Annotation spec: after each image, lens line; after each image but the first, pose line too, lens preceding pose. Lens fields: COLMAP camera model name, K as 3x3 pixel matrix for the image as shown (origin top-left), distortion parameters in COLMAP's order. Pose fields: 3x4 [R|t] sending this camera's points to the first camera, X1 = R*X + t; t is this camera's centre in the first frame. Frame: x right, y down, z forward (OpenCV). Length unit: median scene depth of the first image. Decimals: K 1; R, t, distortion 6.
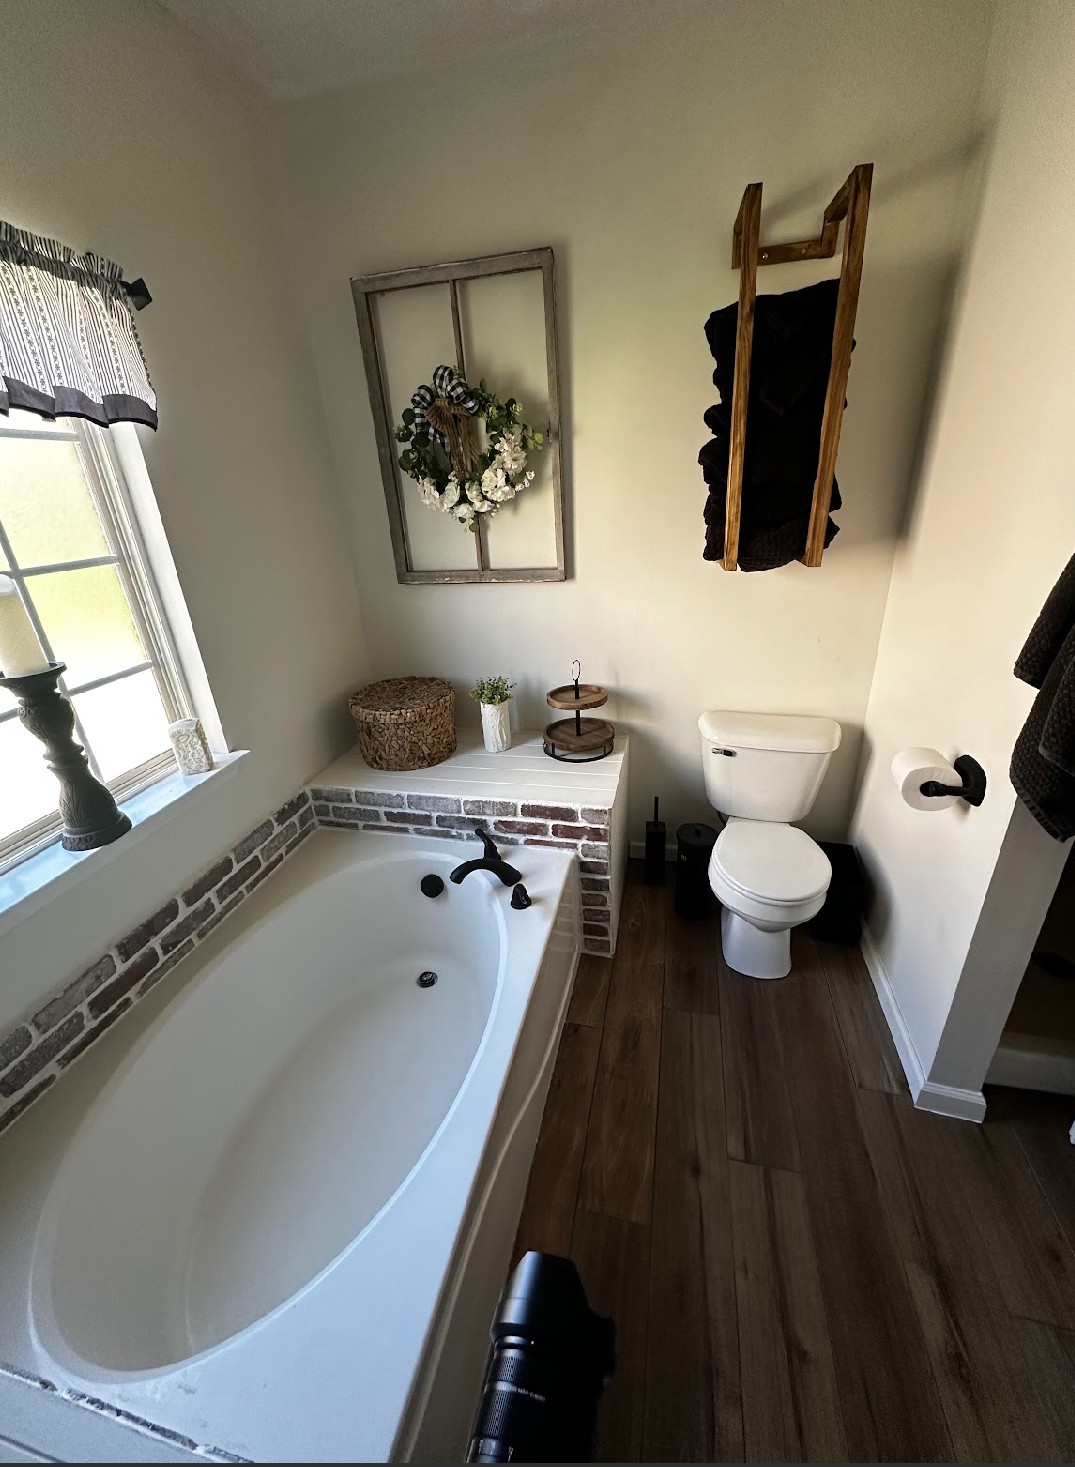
lens RADIAL K [[581.0, 0, 537.0], [0, 581.0, 730.7], [0, 0, 1]] dist [-0.000582, -0.000429]
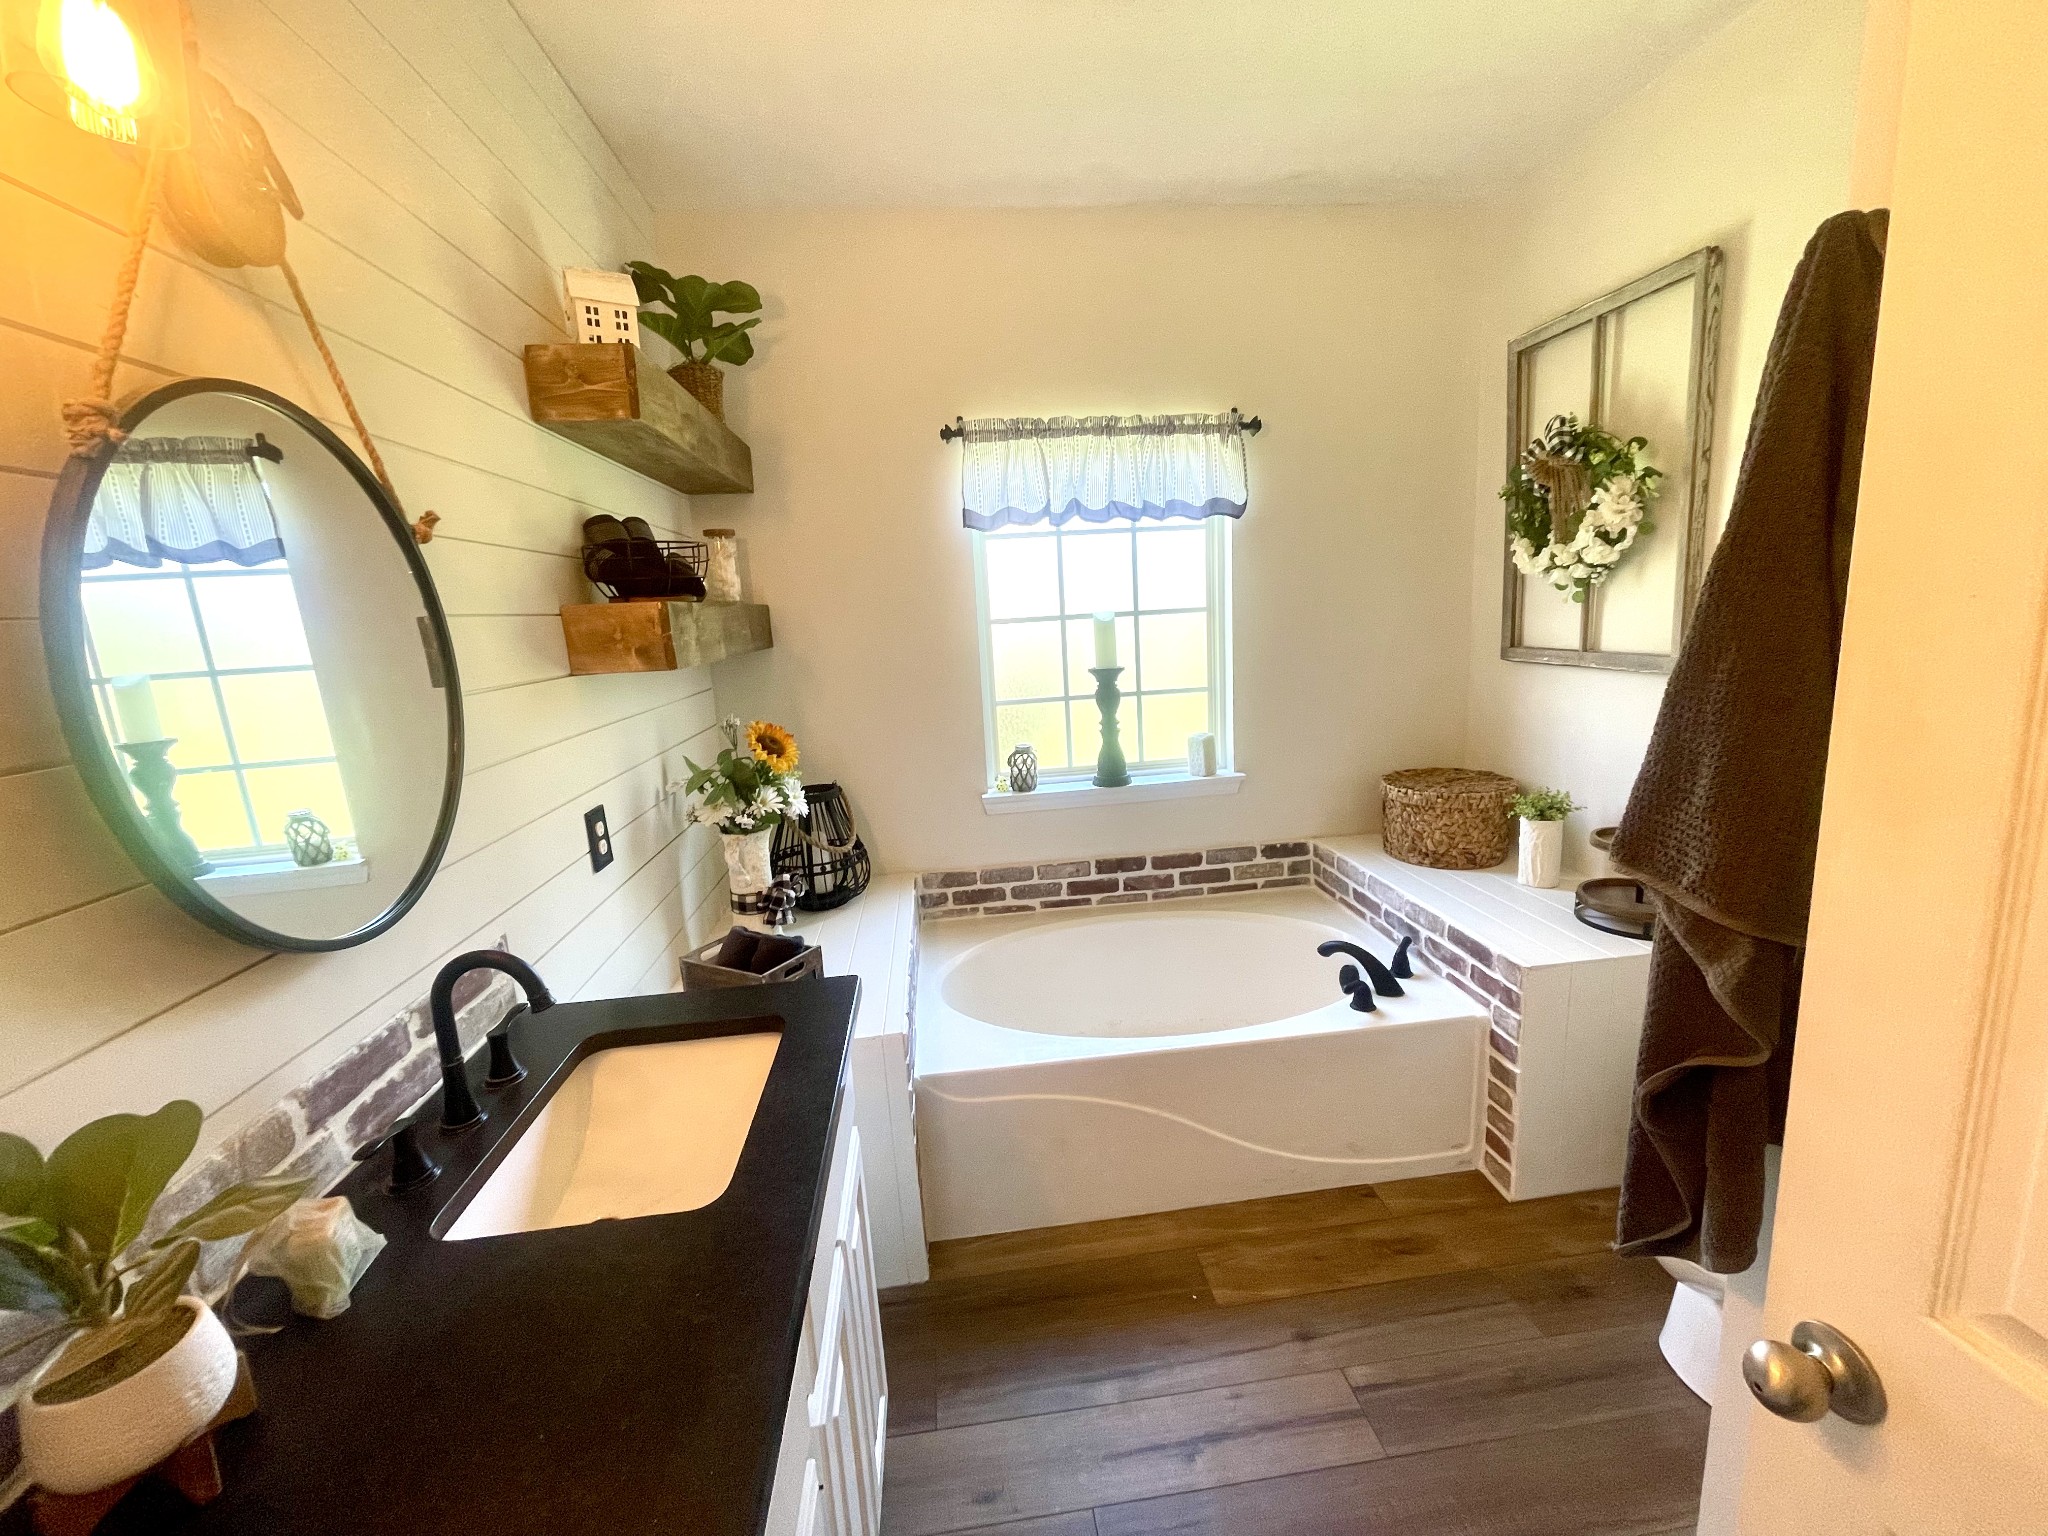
lens RADIAL K [[834.7, 0, 1035.3], [0, 834.7, 760.0], [0, 0, 1]] dist [-0.003350, 0.001571]
pose [[0.350222, 0.204752, -0.914014, 0.783223], [-0.333688, 0.939066, 0.082505, 0.008559], [0.875213, 0.276100, 0.397205, -0.026284]]
